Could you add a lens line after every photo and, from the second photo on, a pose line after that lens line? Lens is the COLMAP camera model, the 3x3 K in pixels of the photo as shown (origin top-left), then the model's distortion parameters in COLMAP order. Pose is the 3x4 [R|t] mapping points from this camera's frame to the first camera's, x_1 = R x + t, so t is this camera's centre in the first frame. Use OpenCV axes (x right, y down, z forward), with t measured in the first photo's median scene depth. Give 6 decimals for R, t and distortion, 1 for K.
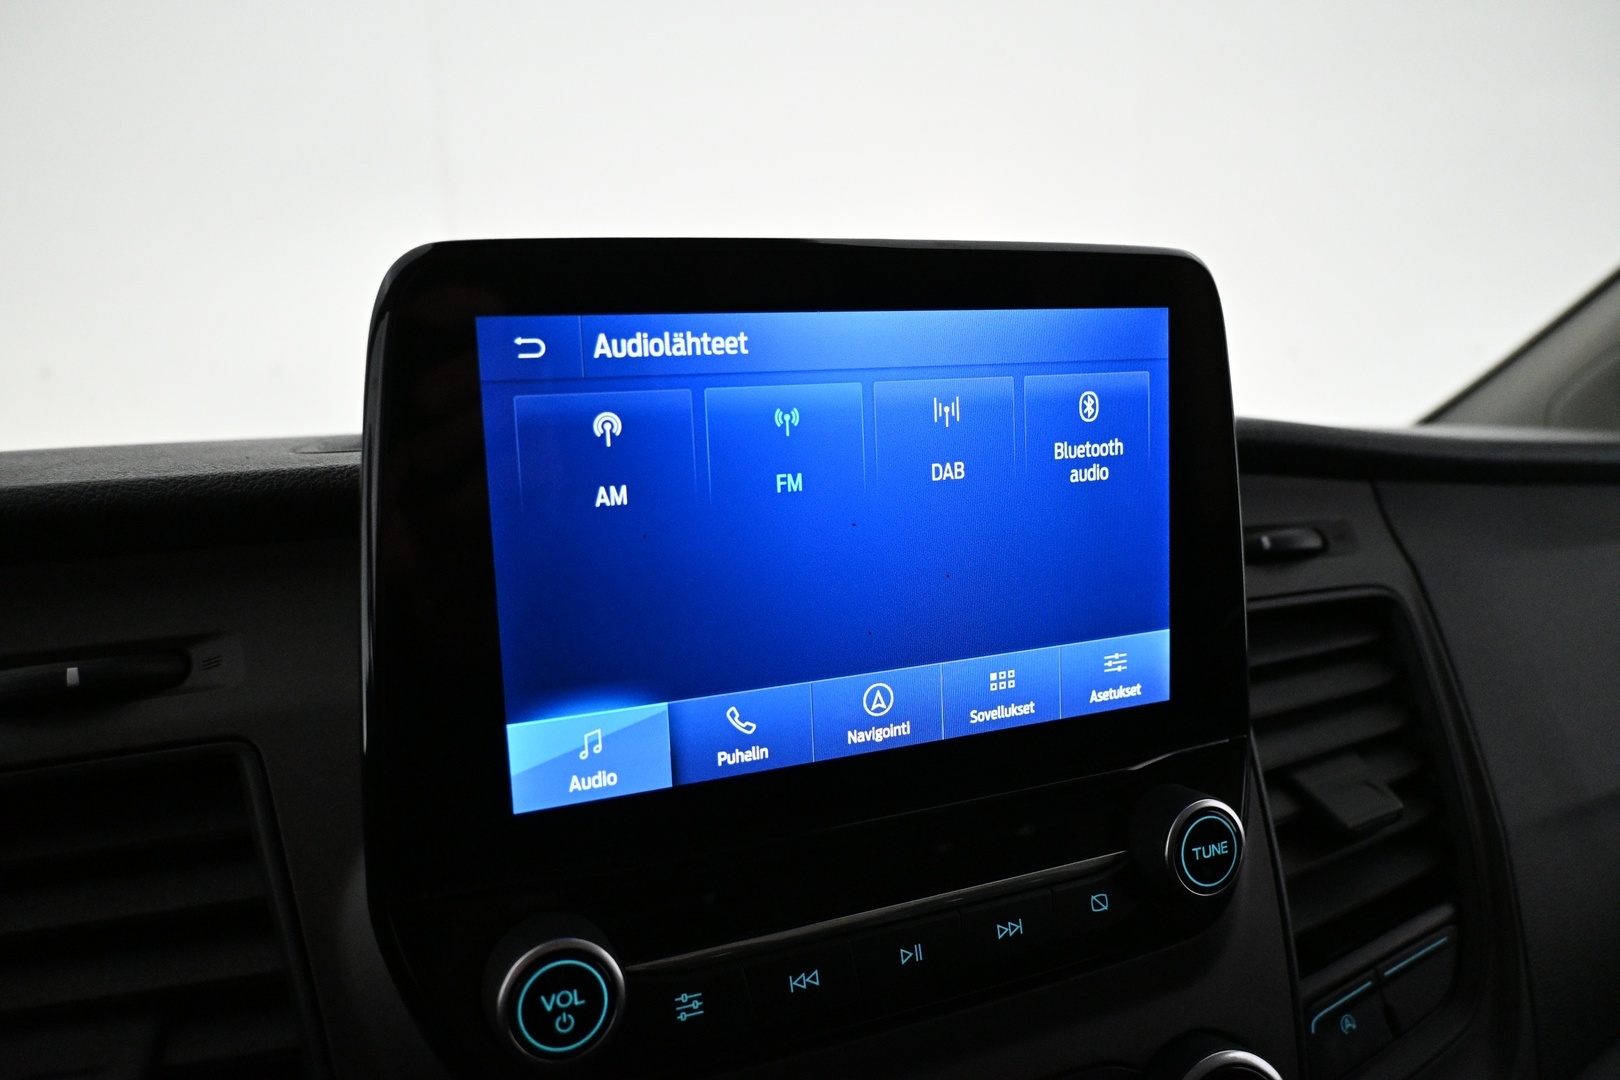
lens RADIAL K [[1150.3, 0, 810.0], [0, 1150.3, 540.0], [0, 0, 1]] dist [-0.011280, -0.002816]
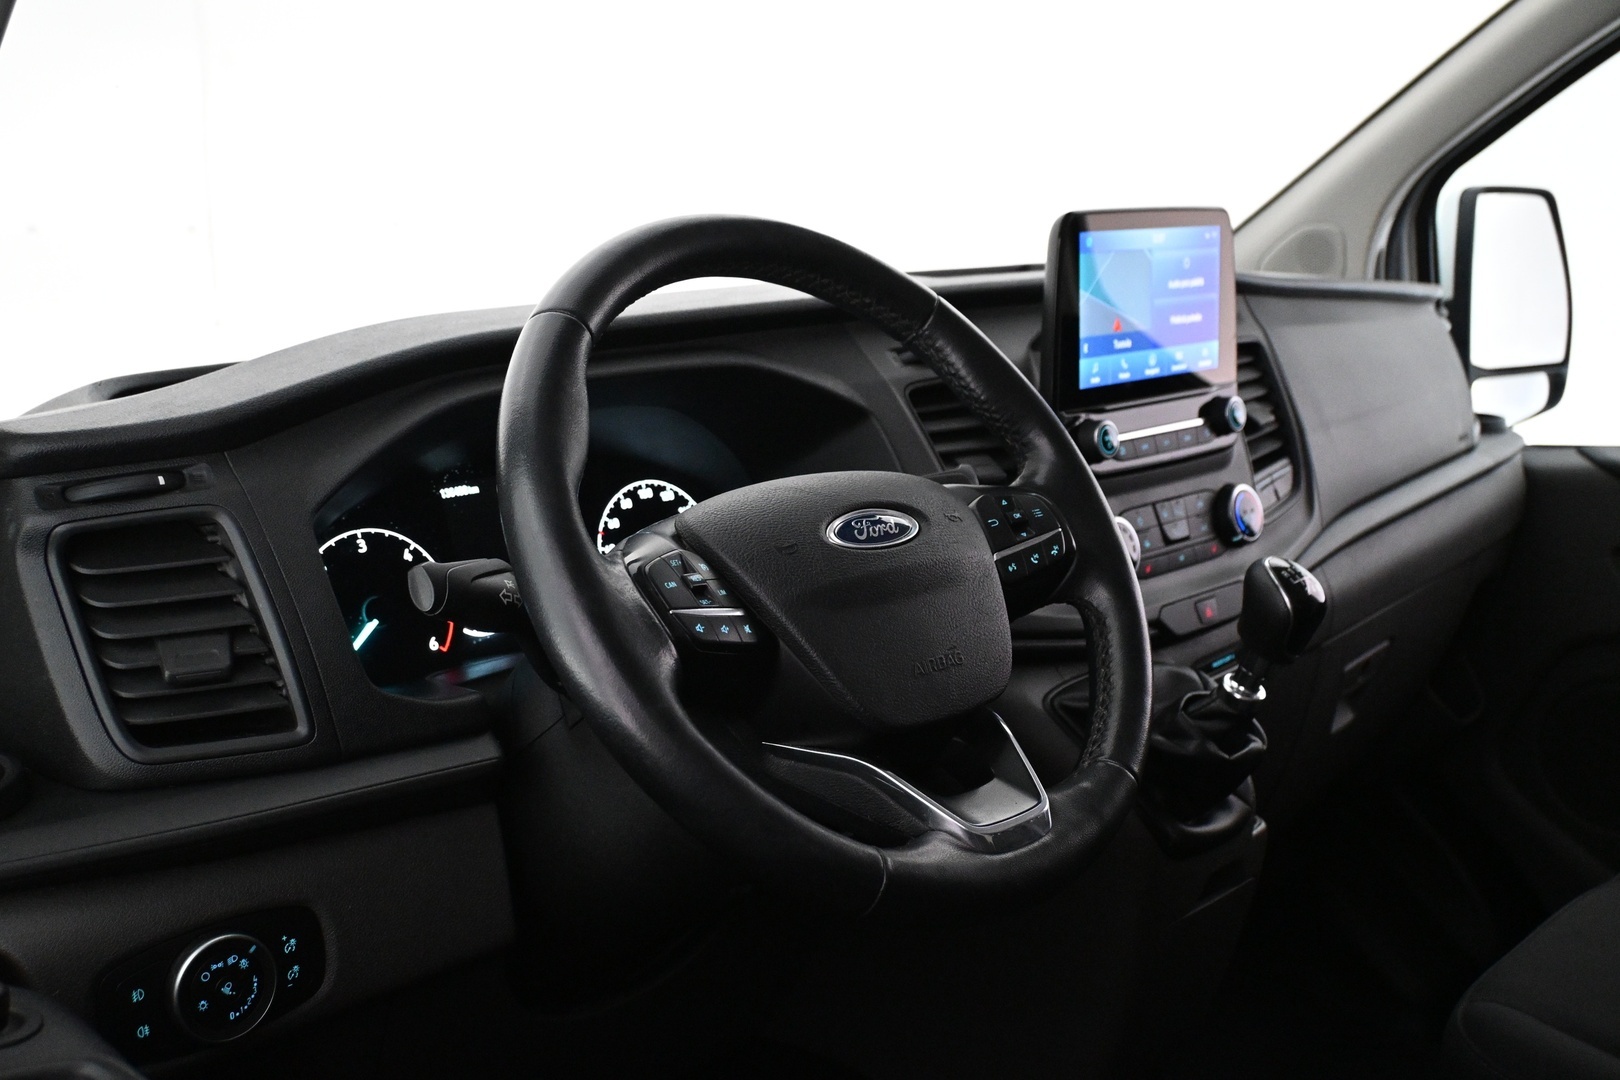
lens RADIAL K [[1555.6, 0, 810.0], [0, 1555.6, 540.0], [0, 0, 1]] dist [0.001266, 0.000649]
pose [[0.927849, -0.064506, 0.367336, -2.245802], [0.050370, 0.997579, 0.047952, 0.361565], [-0.369540, -0.025989, 0.928851, -2.403508]]
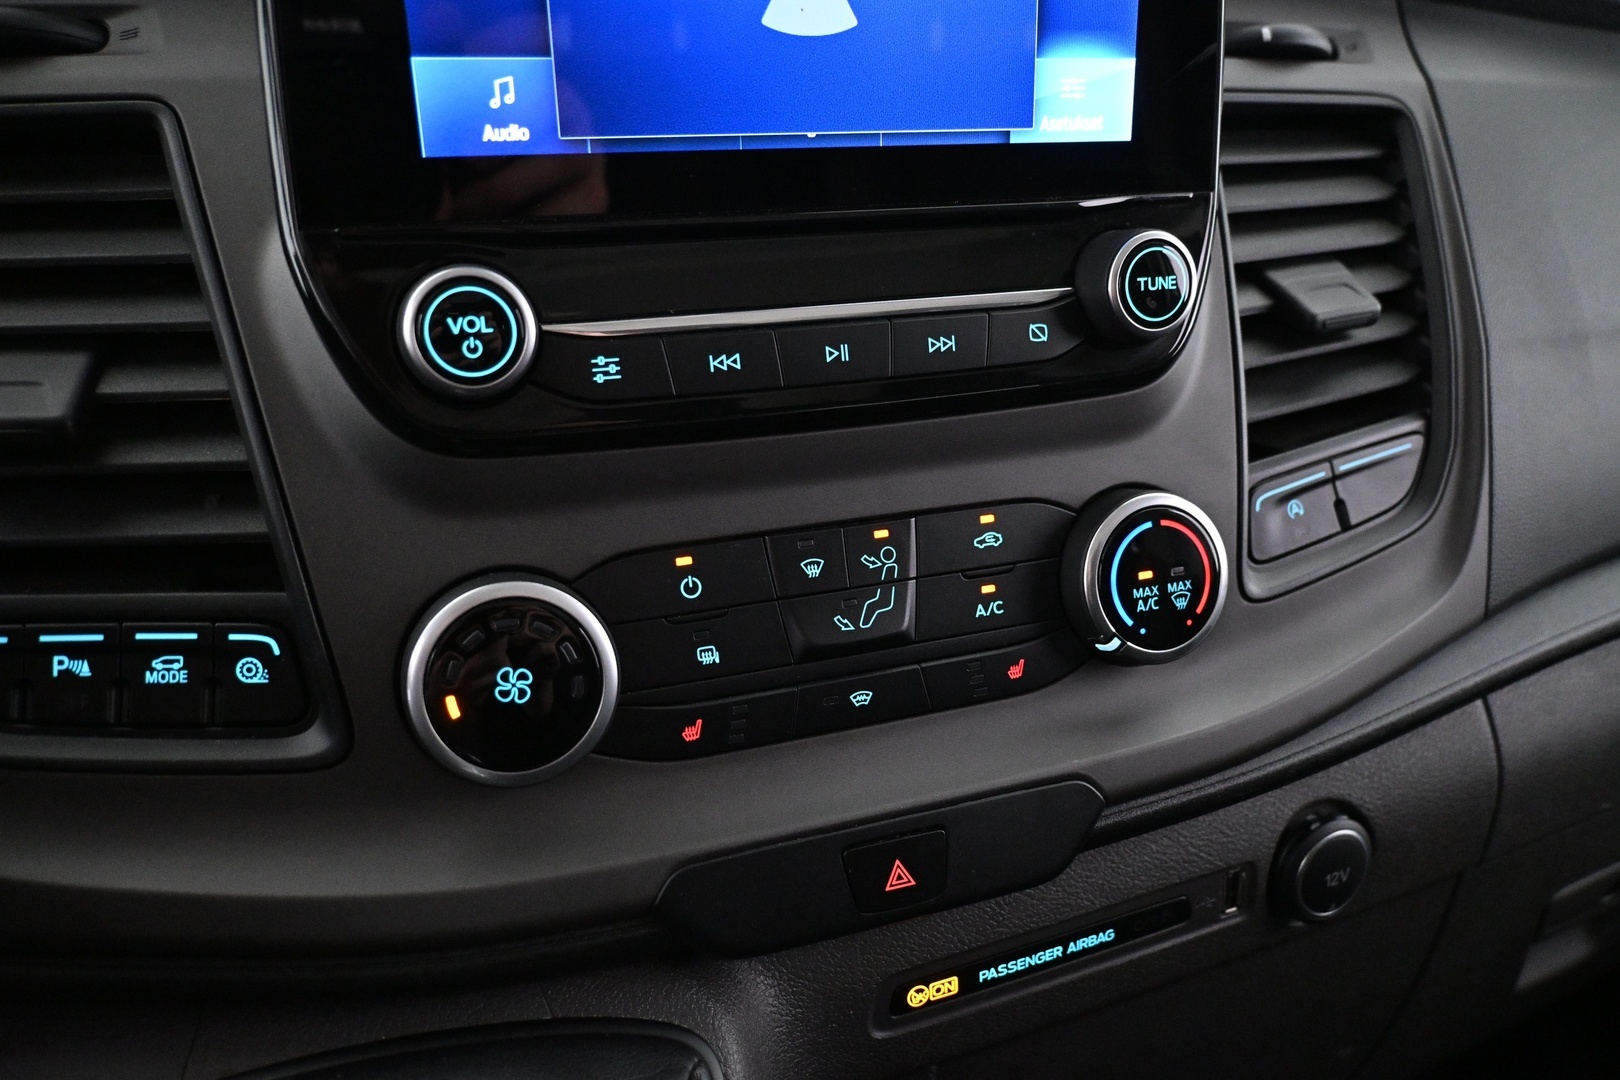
lens RADIAL K [[1150.3, 0, 810.0], [0, 1150.3, 540.0], [0, 0, 1]] dist [-0.011280, -0.002816]
pose [[0.998557, 0.030464, -0.044229, 0.109918], [-0.021376, 0.980957, 0.193047, 0.316322], [0.049268, -0.191822, 0.980192, -0.009824]]
